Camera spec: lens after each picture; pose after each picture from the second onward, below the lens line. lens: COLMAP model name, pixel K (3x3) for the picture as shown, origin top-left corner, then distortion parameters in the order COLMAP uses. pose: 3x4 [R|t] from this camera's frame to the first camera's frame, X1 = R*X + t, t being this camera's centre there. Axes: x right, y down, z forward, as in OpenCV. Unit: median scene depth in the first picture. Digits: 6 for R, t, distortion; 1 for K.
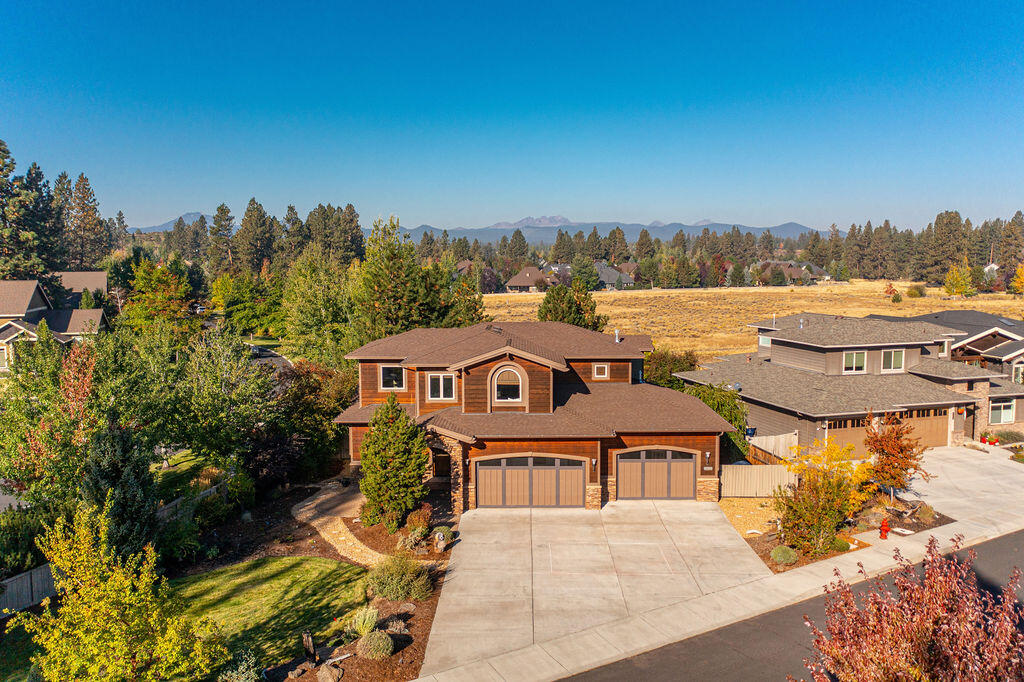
lens RADIAL K [[810.4, 0, 512.5], [0, 810.4, 351.8], [0, 0, 1]] dist [-0.010017, 0.002249]
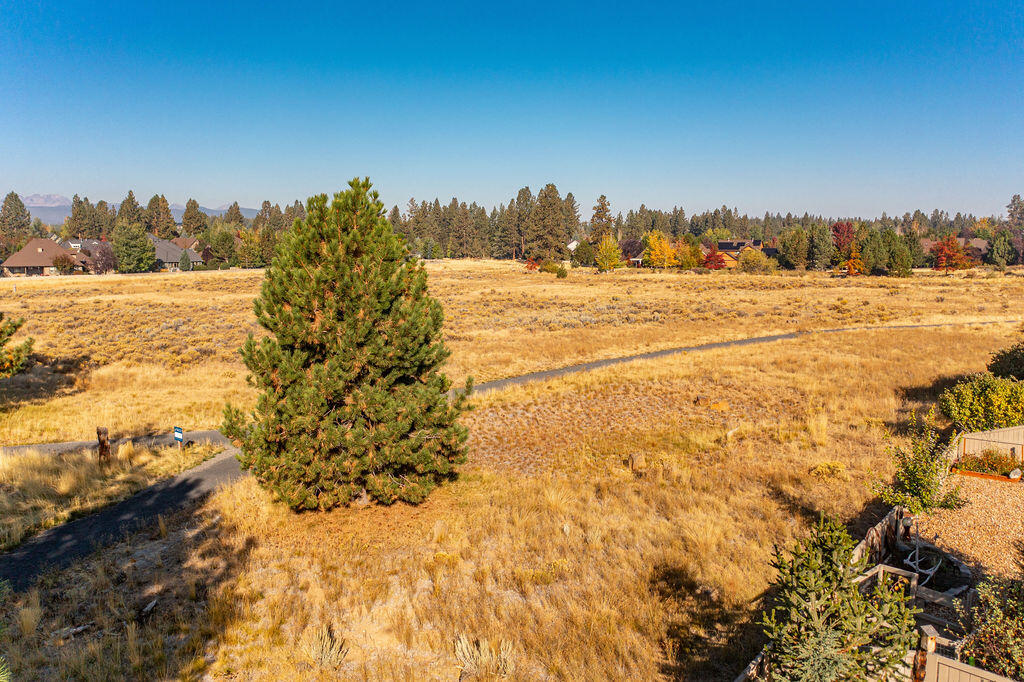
lens RADIAL K [[810.4, 0, 512.5], [0, 810.4, 351.8], [0, 0, 1]] dist [-0.010017, 0.002249]
pose [[0.844906, -0.065962, 0.530833, -0.074397], [0.056990, 0.997820, 0.033282, -0.074077], [-0.531871, 0.002132, 0.846823, 1.516432]]
